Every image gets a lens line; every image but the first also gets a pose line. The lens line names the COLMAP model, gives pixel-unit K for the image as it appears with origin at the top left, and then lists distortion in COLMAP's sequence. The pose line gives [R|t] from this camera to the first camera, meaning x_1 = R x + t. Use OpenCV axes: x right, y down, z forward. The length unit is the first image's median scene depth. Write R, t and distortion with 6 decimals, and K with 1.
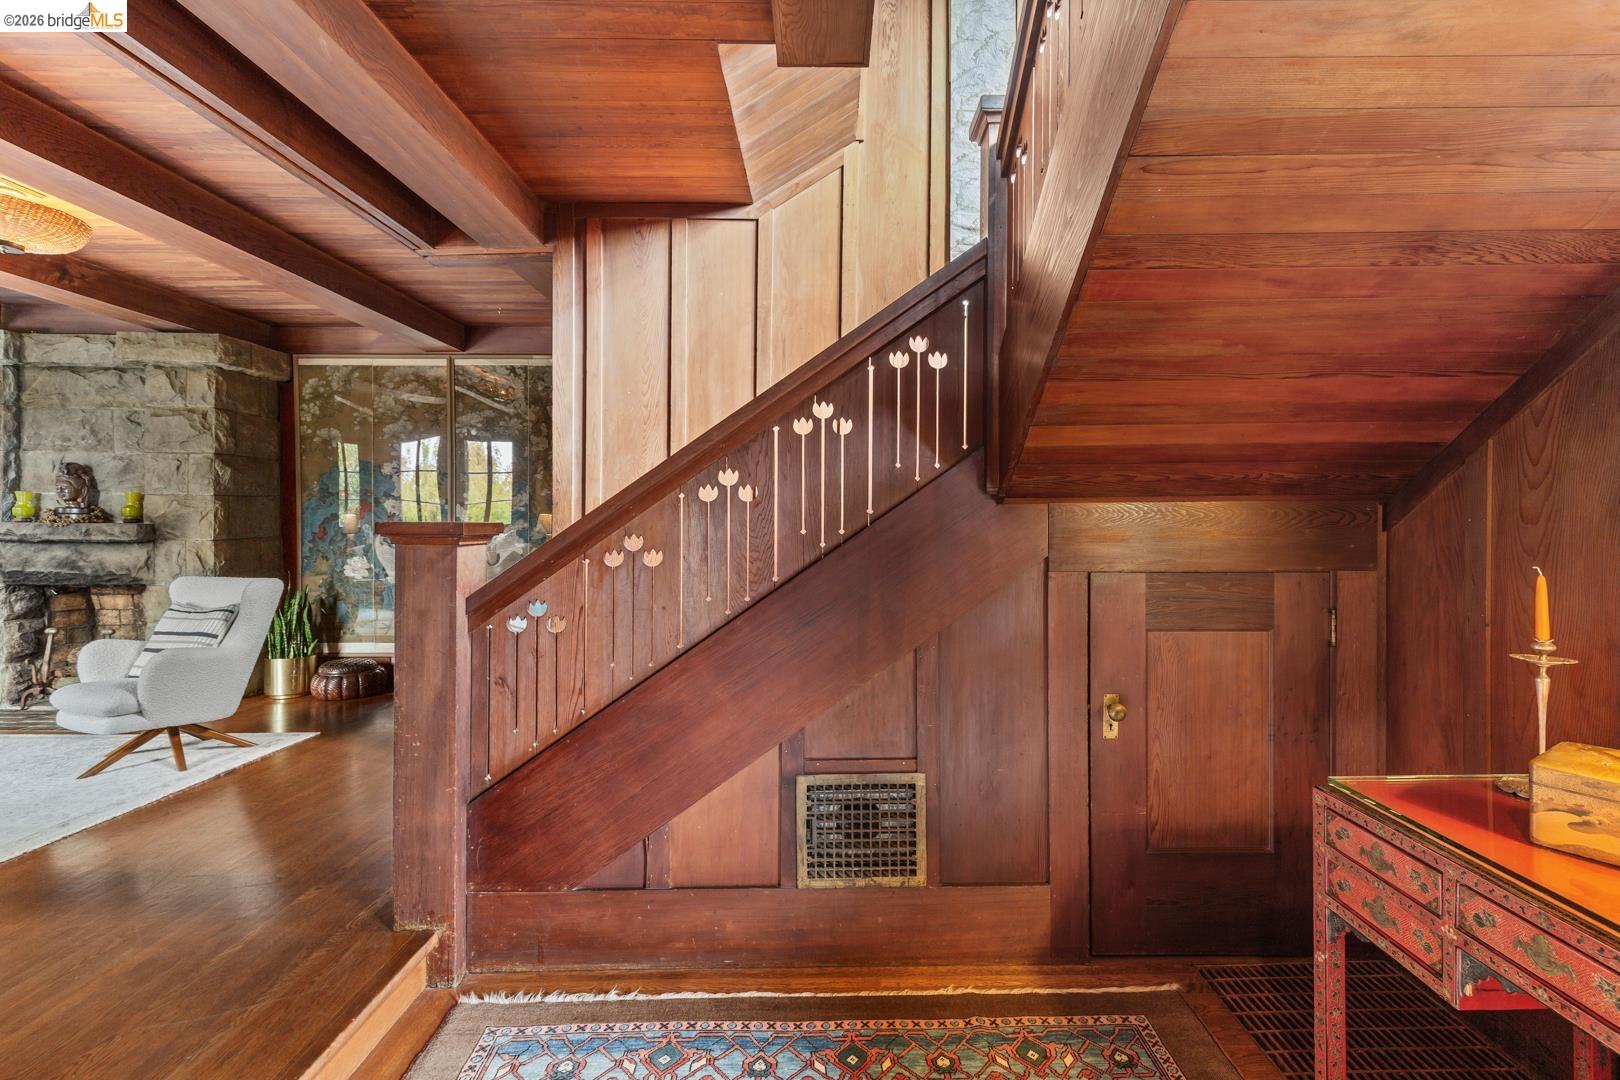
lens RADIAL K [[745.3, 0, 812.8], [0, 745.3, 510.9], [0, 0, 1]] dist [0.001728, 0.000749]
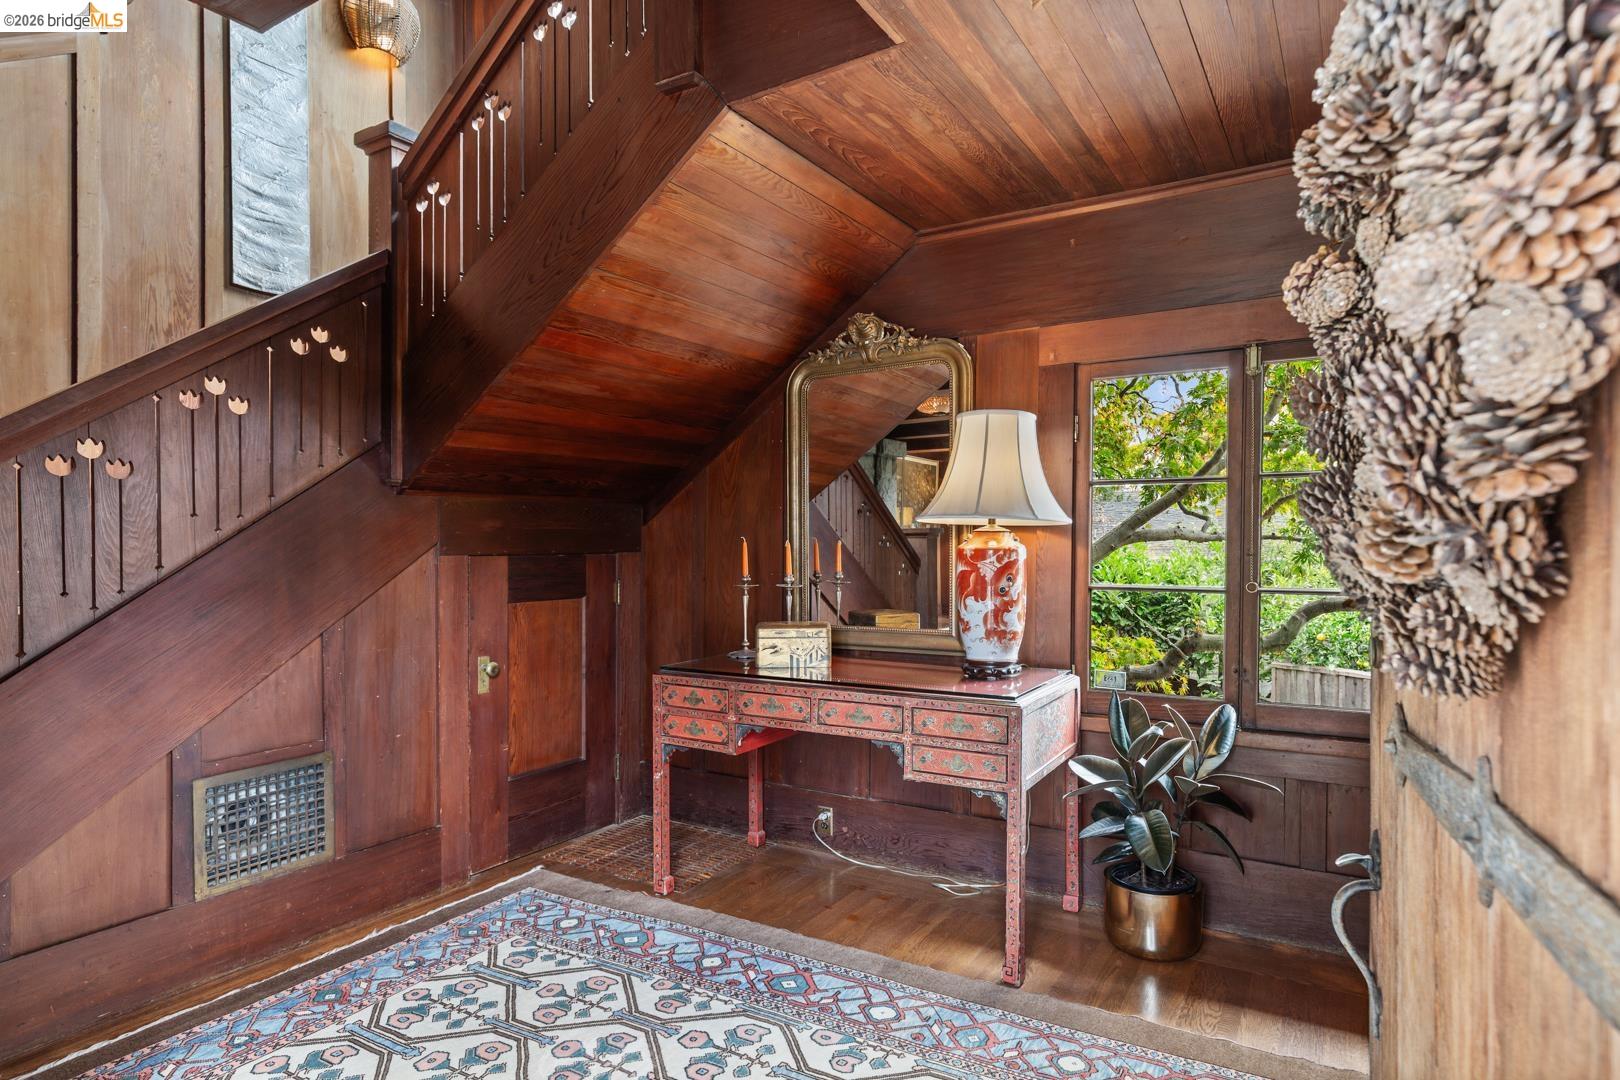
lens RADIAL K [[909.2, 0, 810.0], [0, 909.2, 540.0], [0, 0, 1]] dist [0.003403, 0.001500]
pose [[0.544548, 0.004442, 0.838718, -0.593495], [-0.007692, 0.999970, -0.000301, 0.057443], [-0.838694, -0.006287, 0.544566, -0.264637]]
